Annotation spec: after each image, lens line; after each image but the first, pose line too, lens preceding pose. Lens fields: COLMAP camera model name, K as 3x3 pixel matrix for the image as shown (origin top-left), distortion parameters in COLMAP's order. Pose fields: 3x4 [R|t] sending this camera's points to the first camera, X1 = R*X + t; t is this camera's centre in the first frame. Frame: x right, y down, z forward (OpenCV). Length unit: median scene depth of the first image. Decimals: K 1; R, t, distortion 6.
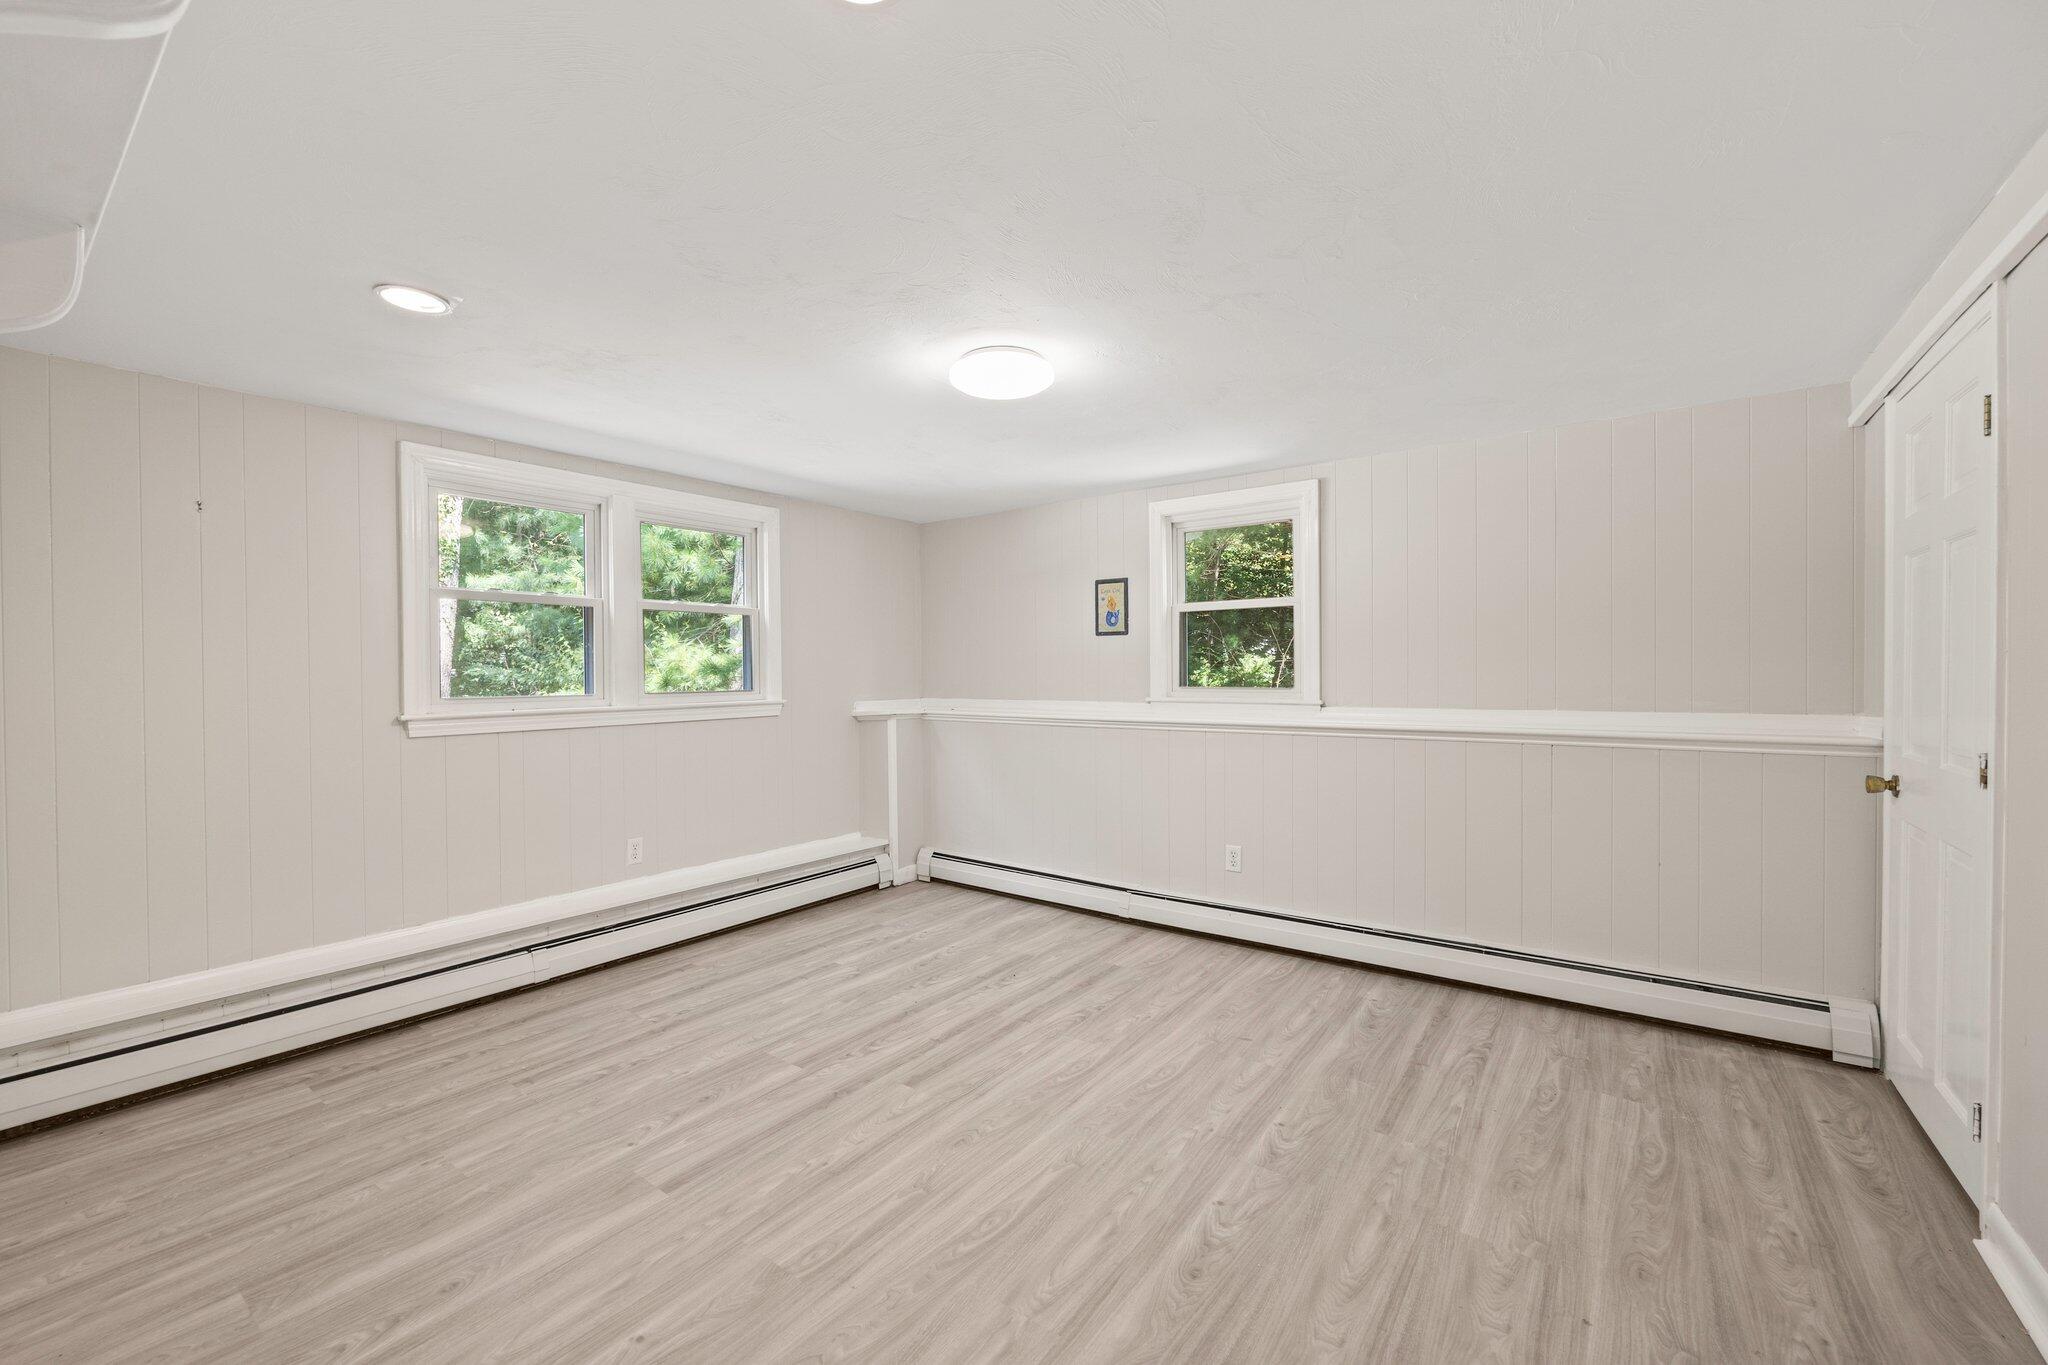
lens RADIAL K [[819.5, 0, 1007.0], [0, 819.5, 687.6], [0, 0, 1]] dist [-0.004978, 0.000710]
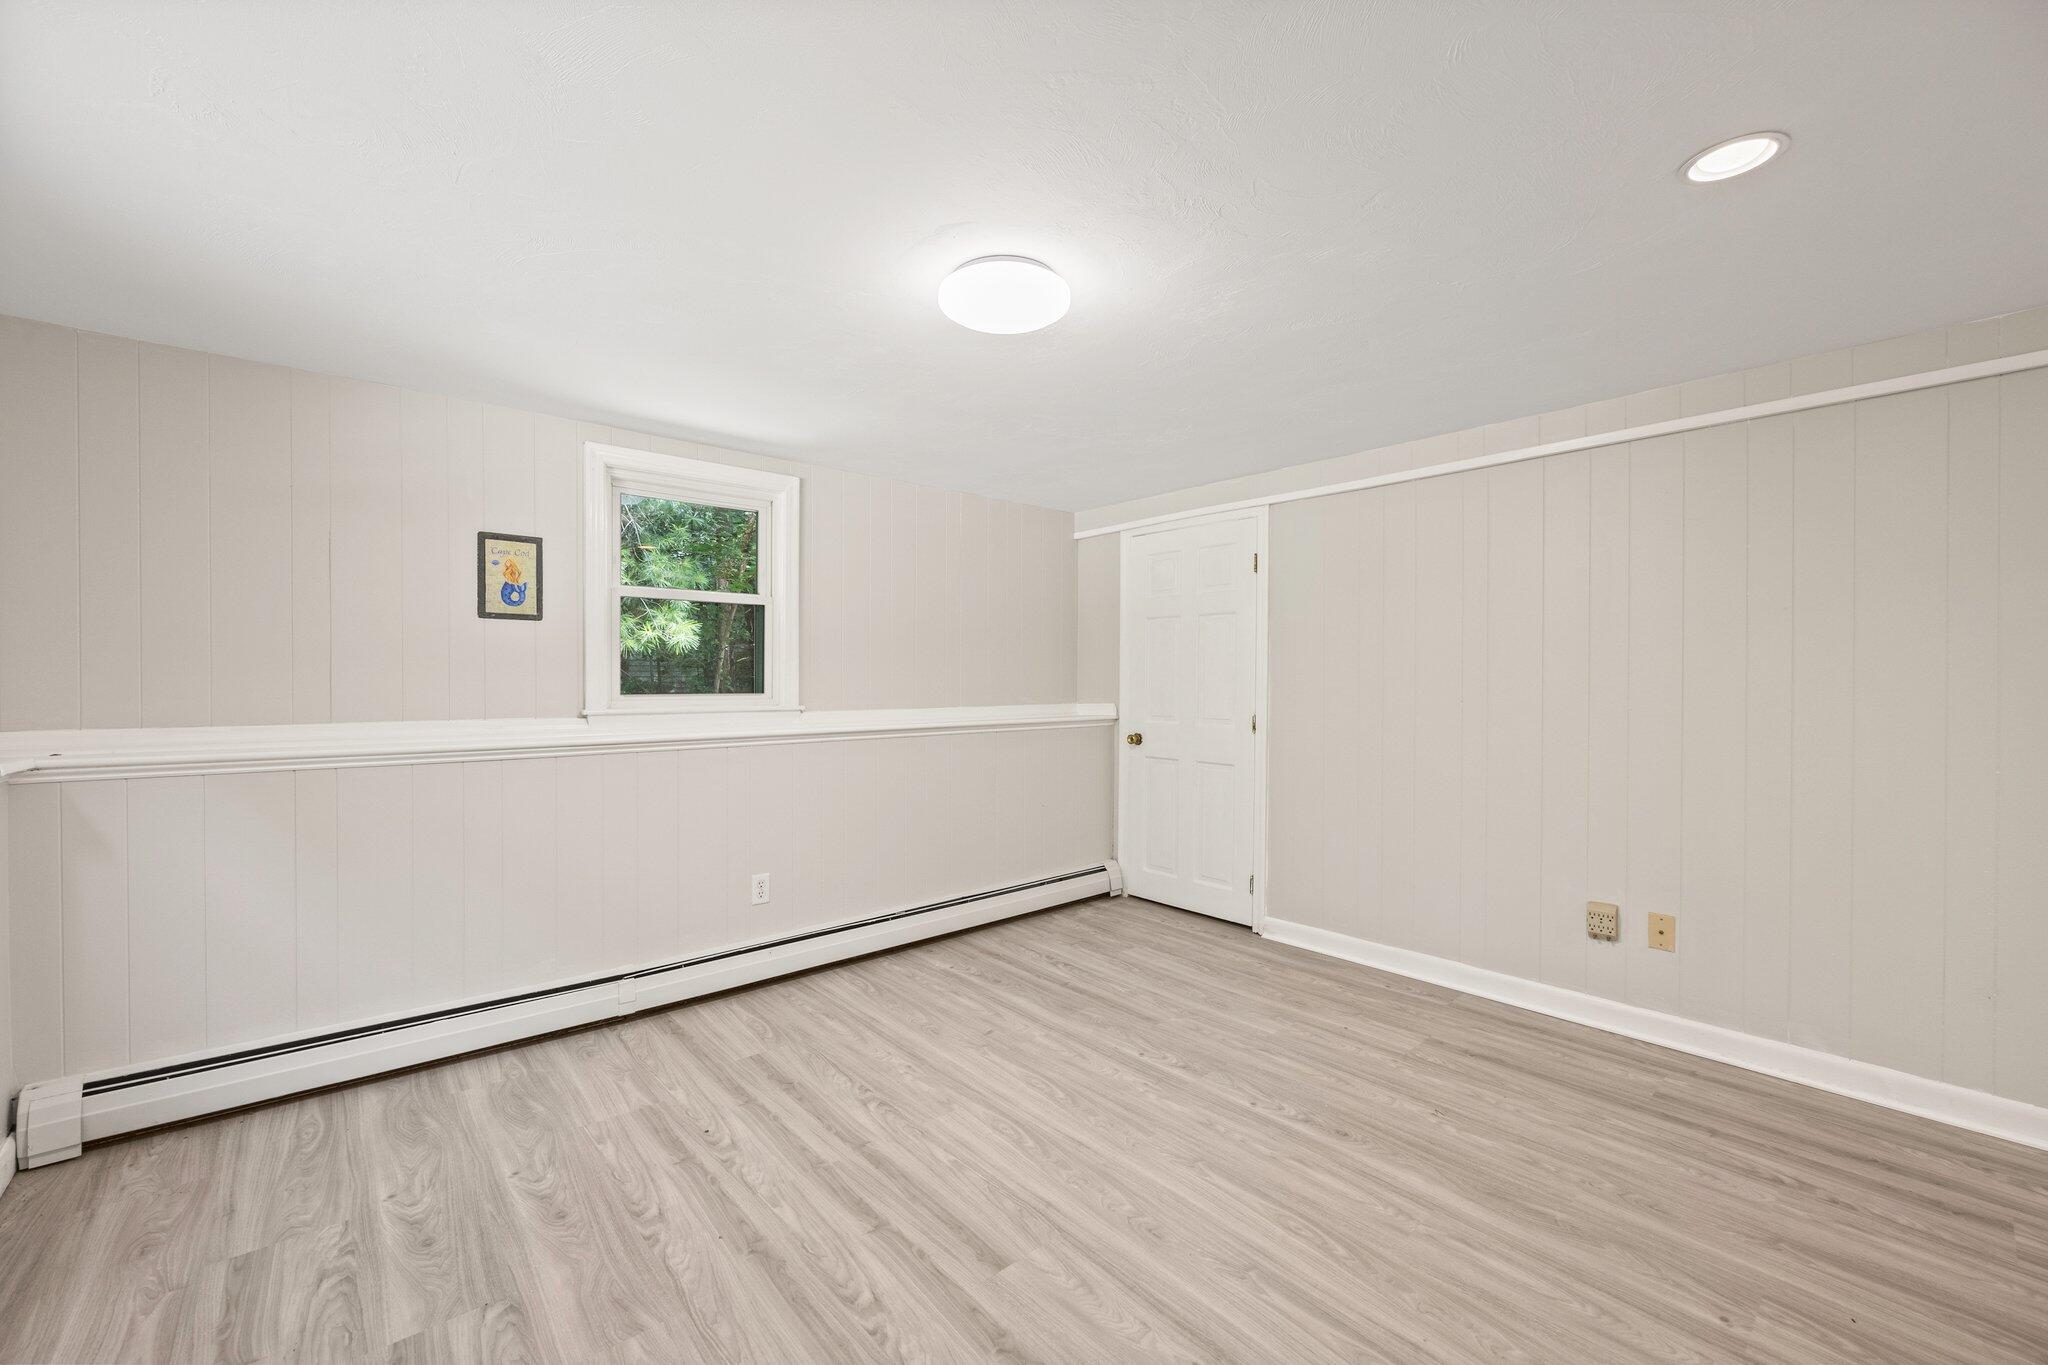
lens RADIAL K [[819.5, 0, 1009.1], [0, 819.5, 692.4], [0, 0, 1]] dist [-0.004978, 0.000710]
pose [[0.217162, -0.012887, 0.976050, -0.593189], [0.013185, 0.999860, 0.010267, -0.007931], [-0.976046, 0.010640, 0.217302, 0.627319]]
